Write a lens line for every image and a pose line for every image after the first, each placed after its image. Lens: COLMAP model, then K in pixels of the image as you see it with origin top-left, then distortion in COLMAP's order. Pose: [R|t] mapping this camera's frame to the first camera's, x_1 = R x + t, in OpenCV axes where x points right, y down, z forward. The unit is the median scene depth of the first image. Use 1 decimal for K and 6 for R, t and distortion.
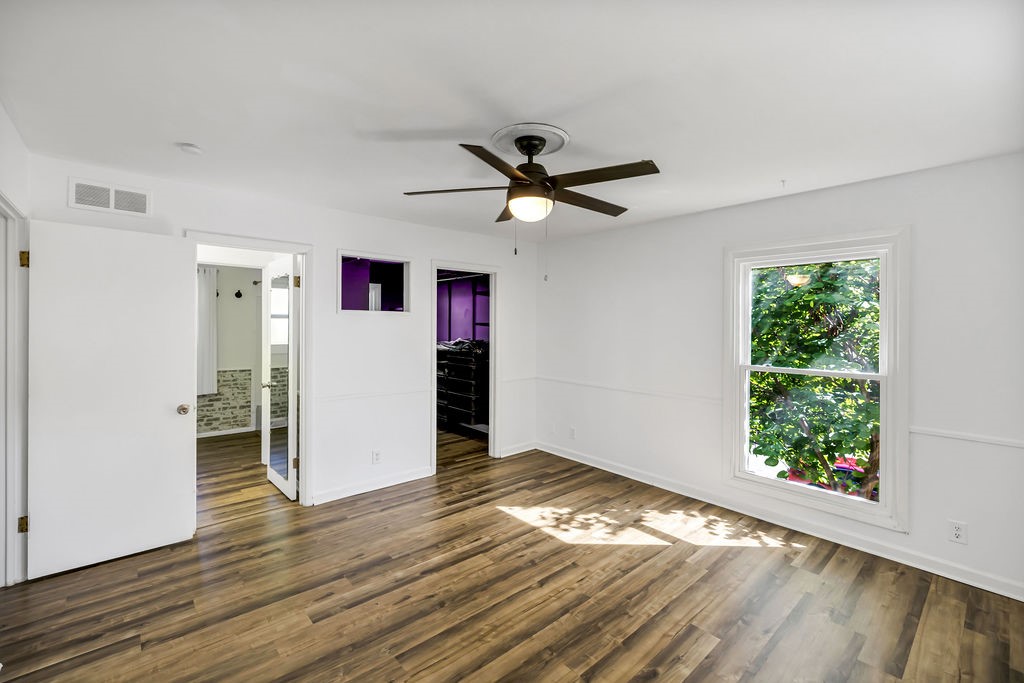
lens RADIAL K [[436.4, 0, 509.5], [0, 436.4, 329.2], [0, 0, 1]] dist [0.001015, 0.000046]
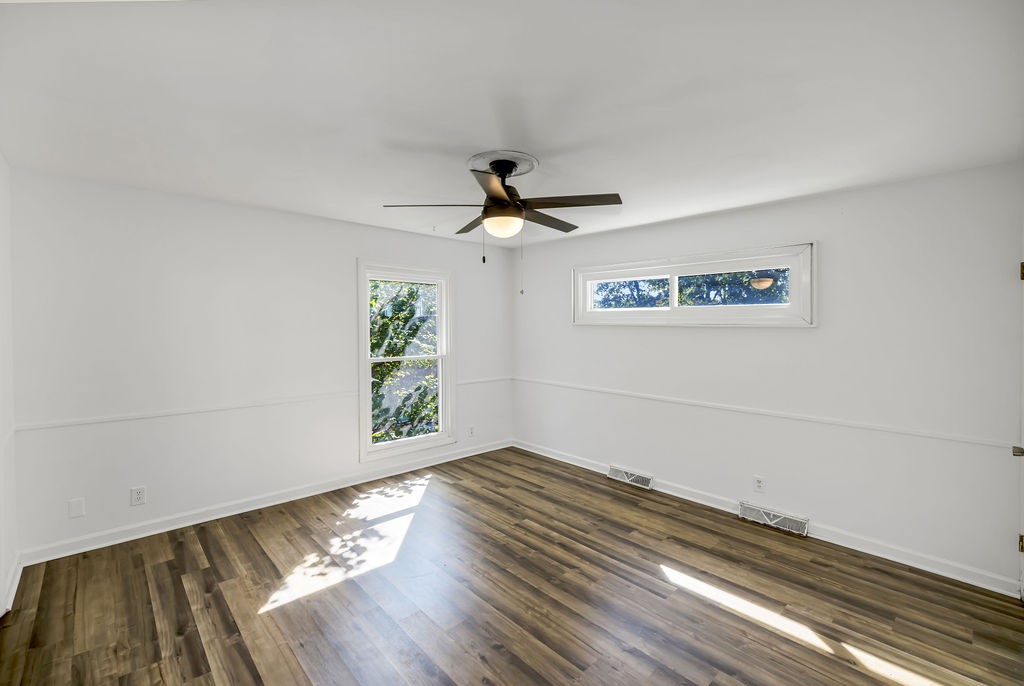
lens RADIAL K [[442.2, 0, 512.0], [0, 442.2, 343.0], [0, 0, 1]] dist [-0.009589, 0.000030]
pose [[-0.029261, -0.055917, 0.998007, -0.699626], [0.004736, 0.998415, 0.056079, -0.019705], [-0.999561, 0.006367, -0.028950, 0.692424]]
